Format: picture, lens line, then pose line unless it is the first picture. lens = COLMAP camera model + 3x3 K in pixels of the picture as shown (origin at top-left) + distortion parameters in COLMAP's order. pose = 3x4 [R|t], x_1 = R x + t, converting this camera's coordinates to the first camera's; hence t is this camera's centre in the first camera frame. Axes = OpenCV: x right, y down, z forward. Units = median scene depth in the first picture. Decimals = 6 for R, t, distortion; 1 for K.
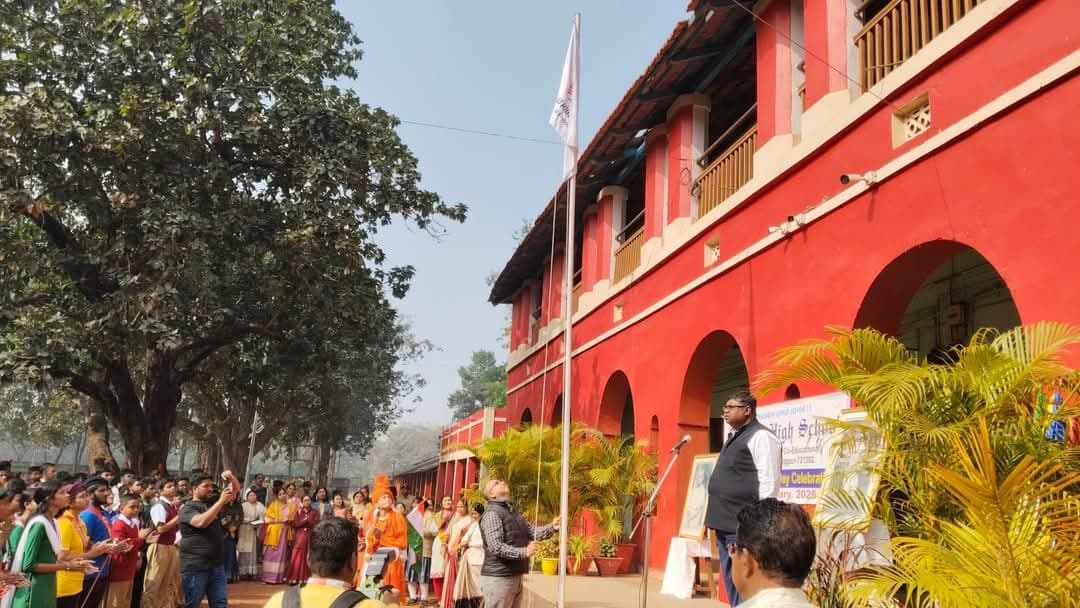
lens RADIAL K [[887.6, 0, 546.0], [0, 887.6, 311.6], [0, 0, 1]] dist [0.034204, -0.027610]
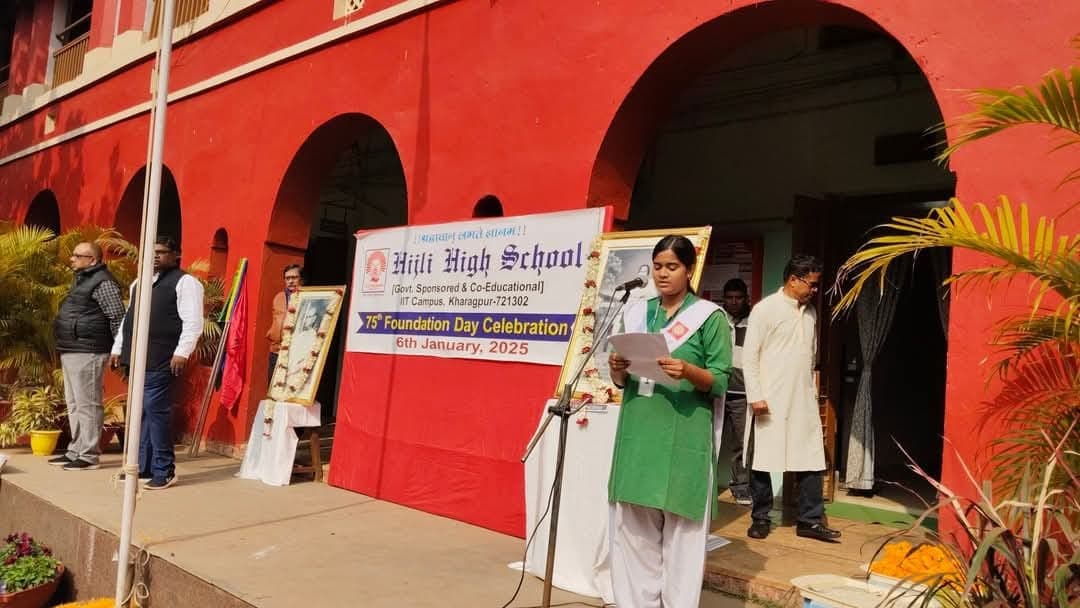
lens RADIAL K [[887.6, 0, 548.8], [0, 887.6, 305.5], [0, 0, 1]] dist [0.034204, -0.027610]
pose [[0.833402, 0.037118, 0.551420, -0.075116], [-0.133173, 0.981830, 0.135184, 0.068079], [-0.536383, -0.186097, 0.823202, 0.388274]]
